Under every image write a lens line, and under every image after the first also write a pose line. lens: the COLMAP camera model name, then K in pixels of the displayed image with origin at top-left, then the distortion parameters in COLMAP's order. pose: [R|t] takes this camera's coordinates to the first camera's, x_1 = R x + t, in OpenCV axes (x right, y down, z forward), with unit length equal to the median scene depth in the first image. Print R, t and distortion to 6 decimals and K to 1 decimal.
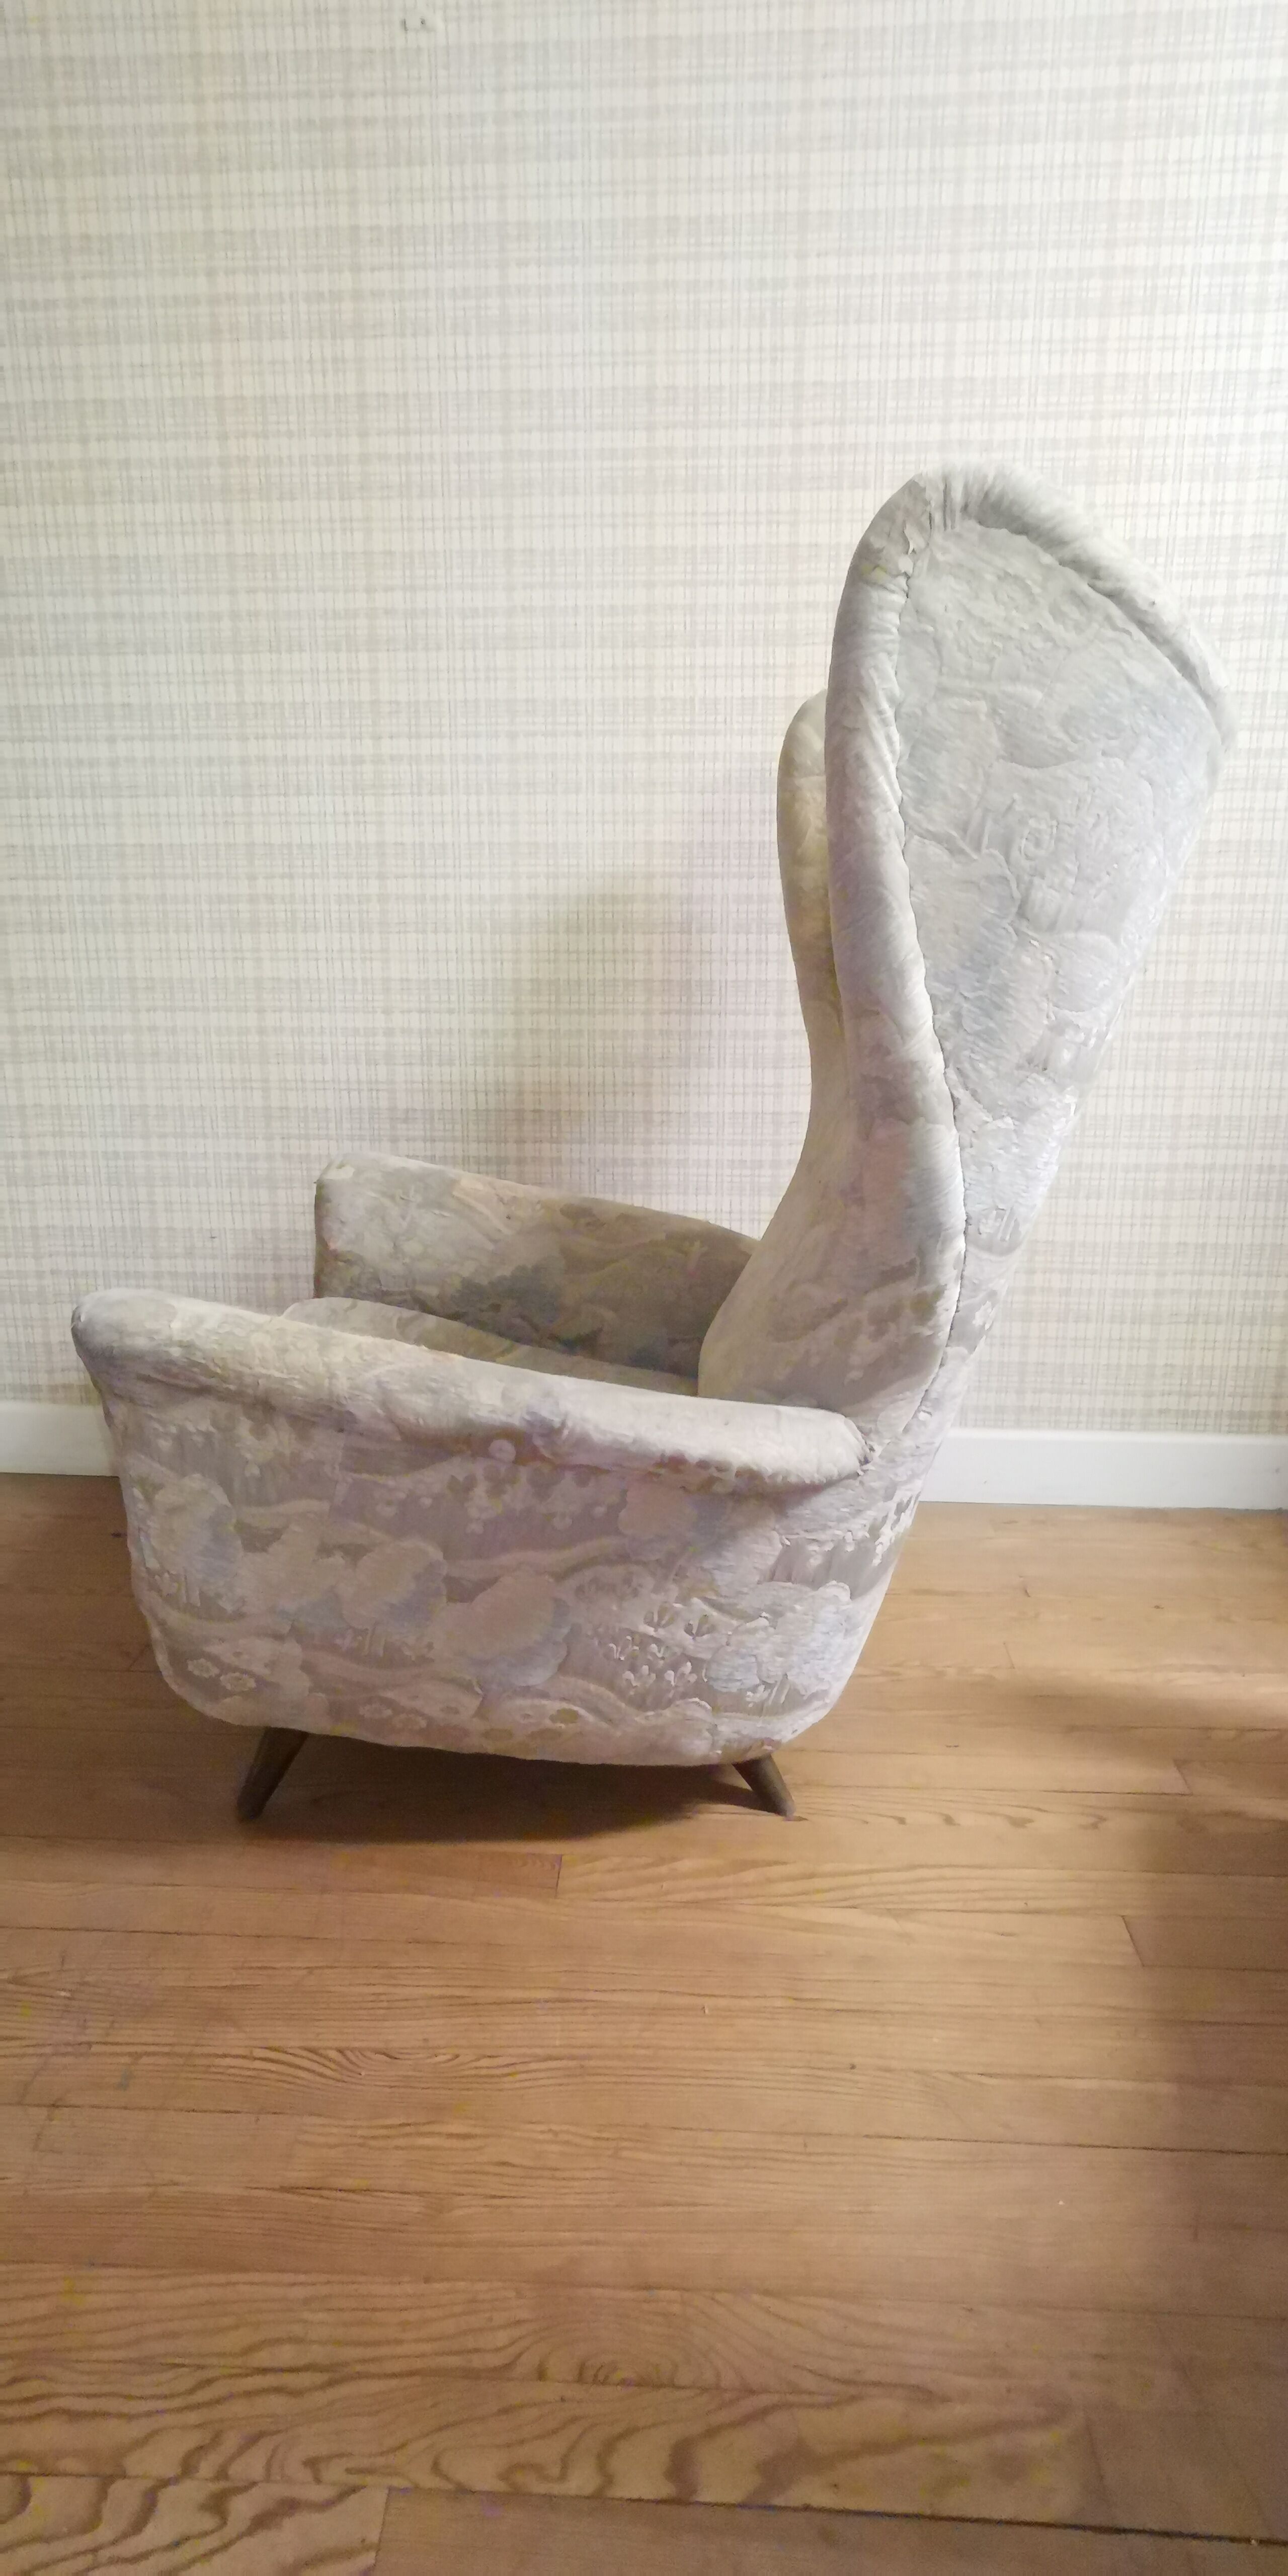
lens RADIAL K [[1329.6, 0, 641.4], [0, 1329.6, 1287.0], [0, 0, 1]] dist [-0.009975, 0.006508]
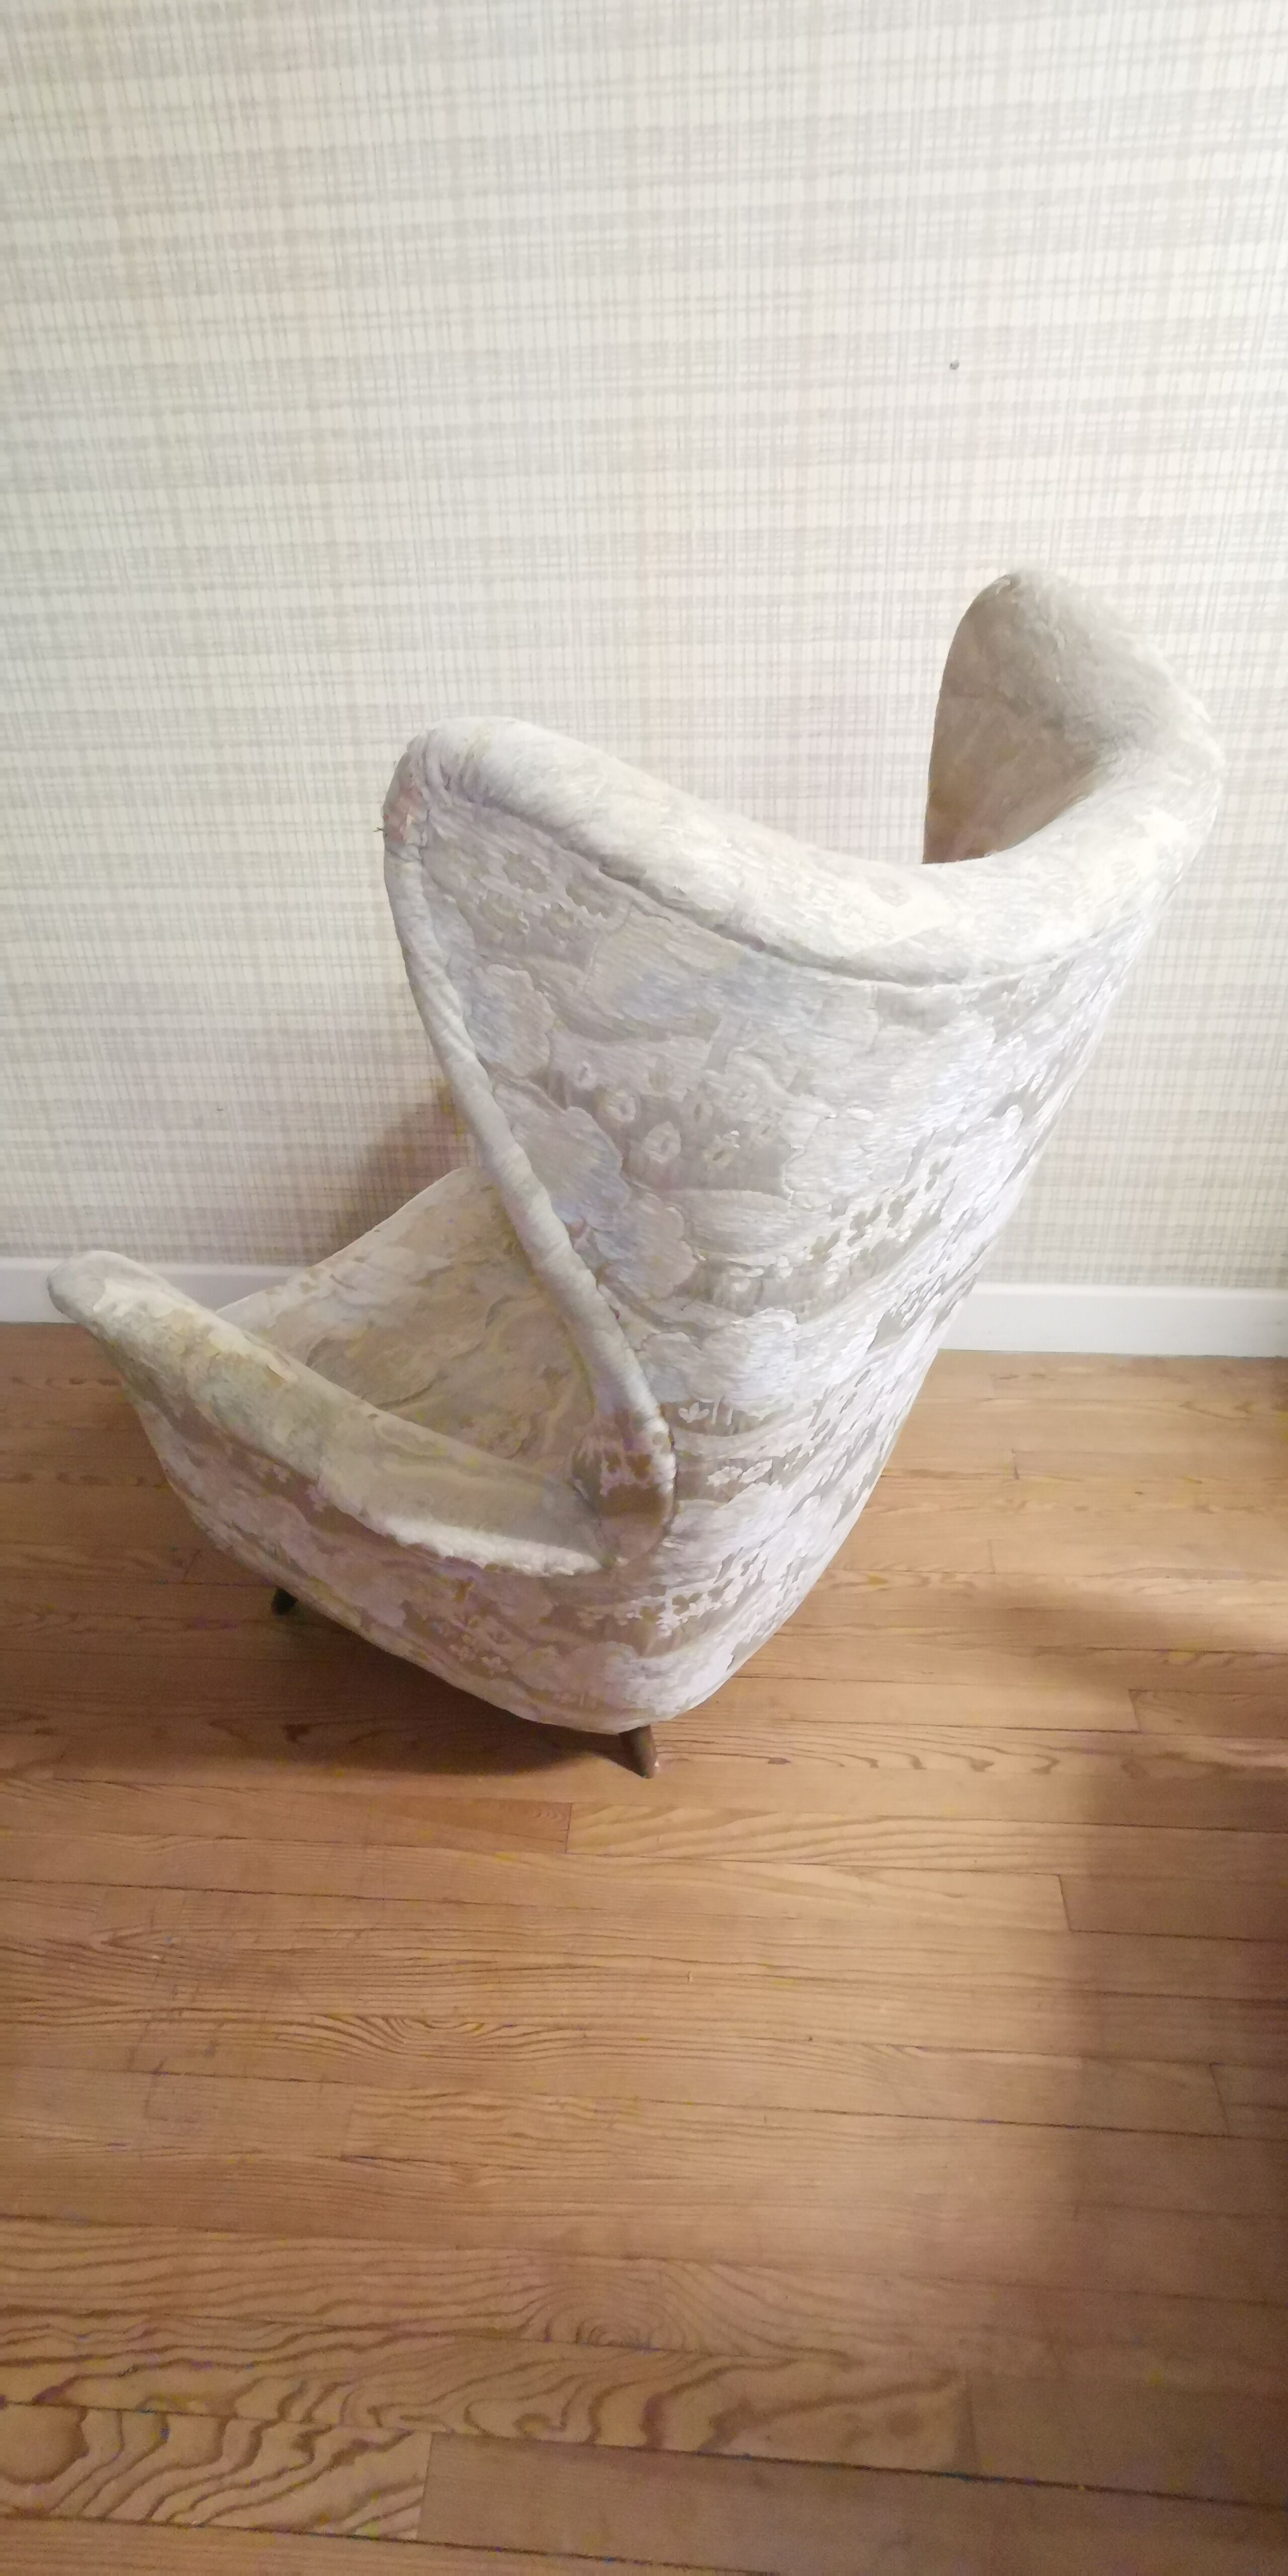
lens RADIAL K [[1329.6, 0, 636.2], [0, 1329.6, 1281.4], [0, 0, 1]] dist [-0.009975, 0.006508]
pose [[0.999146, -0.013833, -0.038943, 0.032269], [0.024221, 0.959521, 0.280594, -0.226195], [0.033485, -0.281298, 0.959036, 0.021653]]
